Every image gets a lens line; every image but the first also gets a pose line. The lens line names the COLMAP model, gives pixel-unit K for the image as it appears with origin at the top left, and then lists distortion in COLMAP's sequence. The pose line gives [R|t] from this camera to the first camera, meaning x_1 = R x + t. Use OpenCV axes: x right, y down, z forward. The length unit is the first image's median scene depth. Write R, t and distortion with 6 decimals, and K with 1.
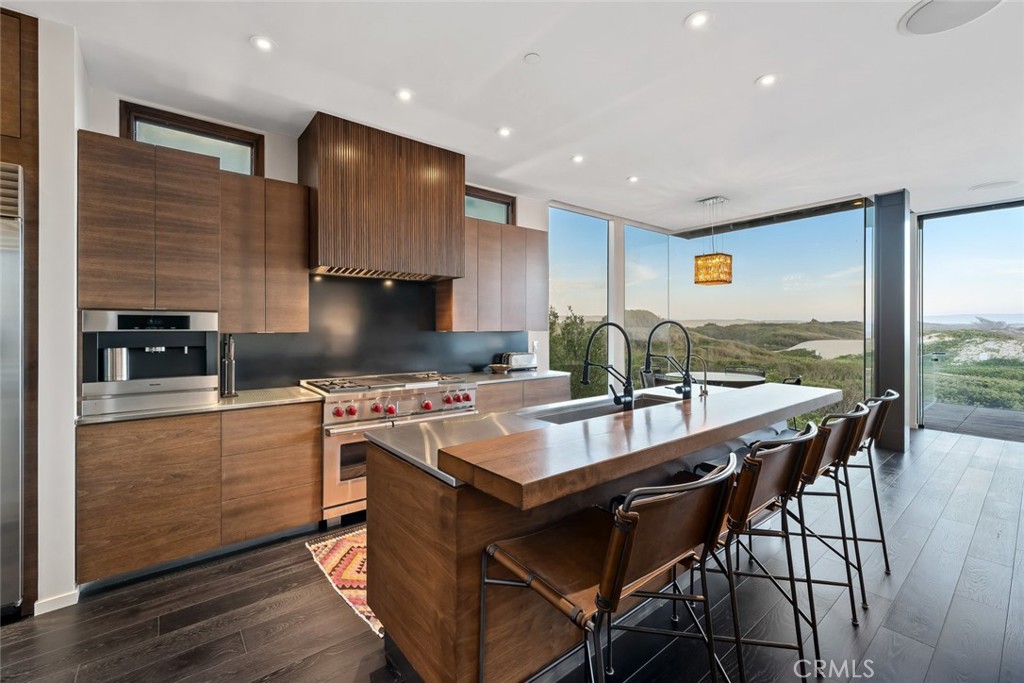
lens RADIAL K [[437.0, 0, 498.7], [0, 437.0, 329.2], [0, 0, 1]] dist [-0.000044, 0.000881]
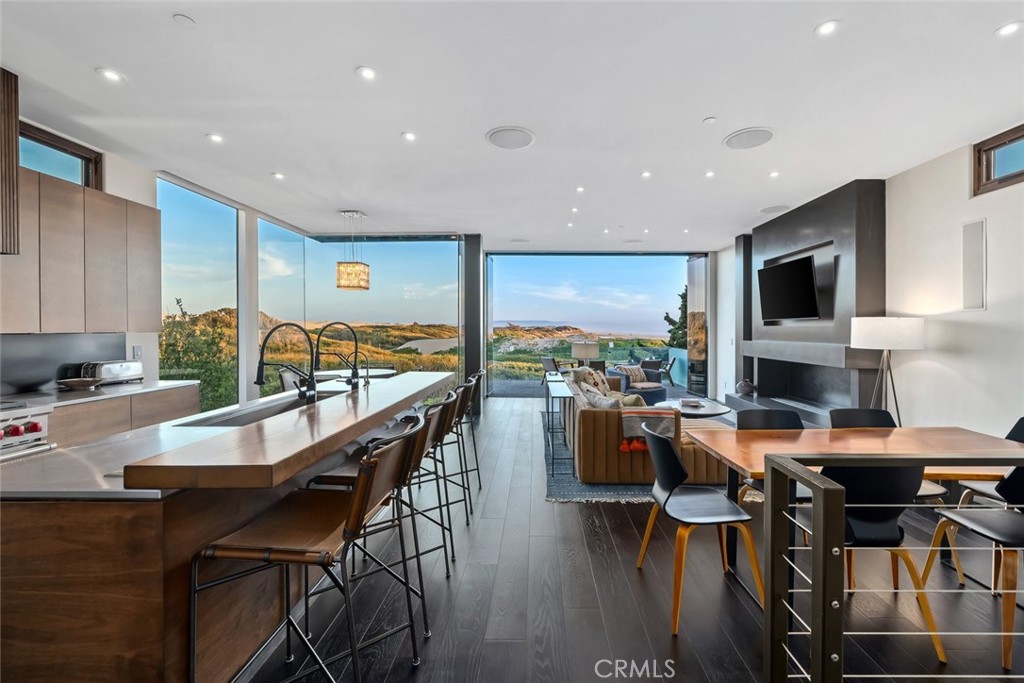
lens RADIAL K [[444.7, 0, 530.8], [0, 444.7, 333.8], [0, 0, 1]] dist [0.016023, 0.000029]
pose [[0.633523, -0.007165, 0.773690, -0.160979], [0.002213, 0.999970, 0.007448, 0.003063], [-0.773720, -0.003006, 0.633520, -0.098407]]
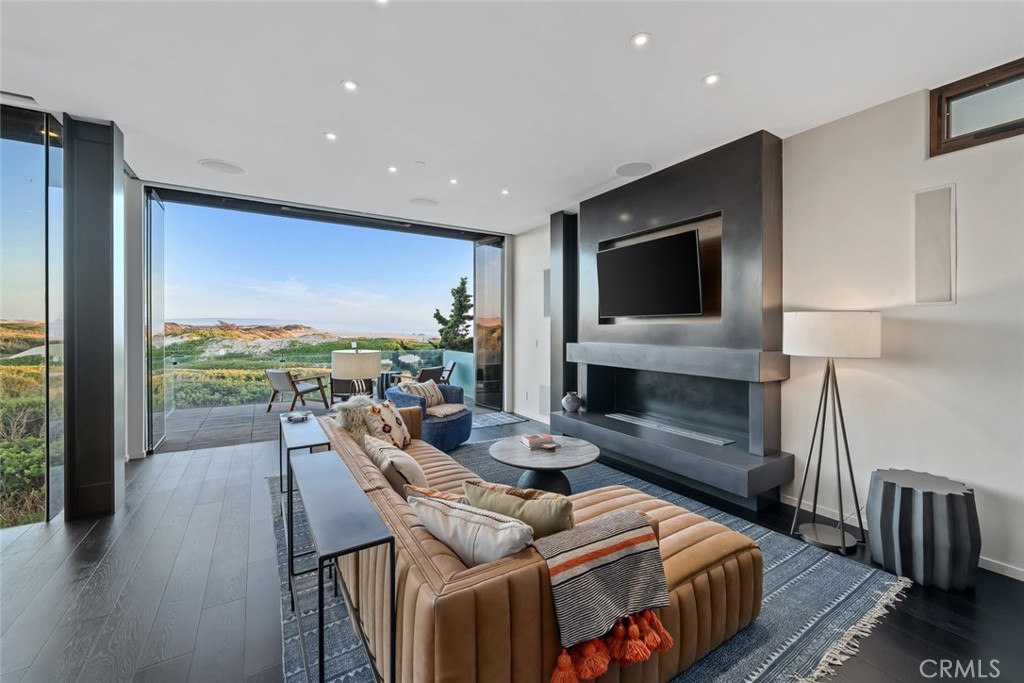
lens RADIAL K [[386.3, 0, 509.3], [0, 386.3, 331.3], [0, 0, 1]] dist [-0.003092, -0.000773]
pose [[0.097194, -0.006795, 0.995242, 0.552388], [0.003253, 0.999974, 0.006510, -0.000035], [-0.995260, 0.002604, 0.097213, 0.466156]]
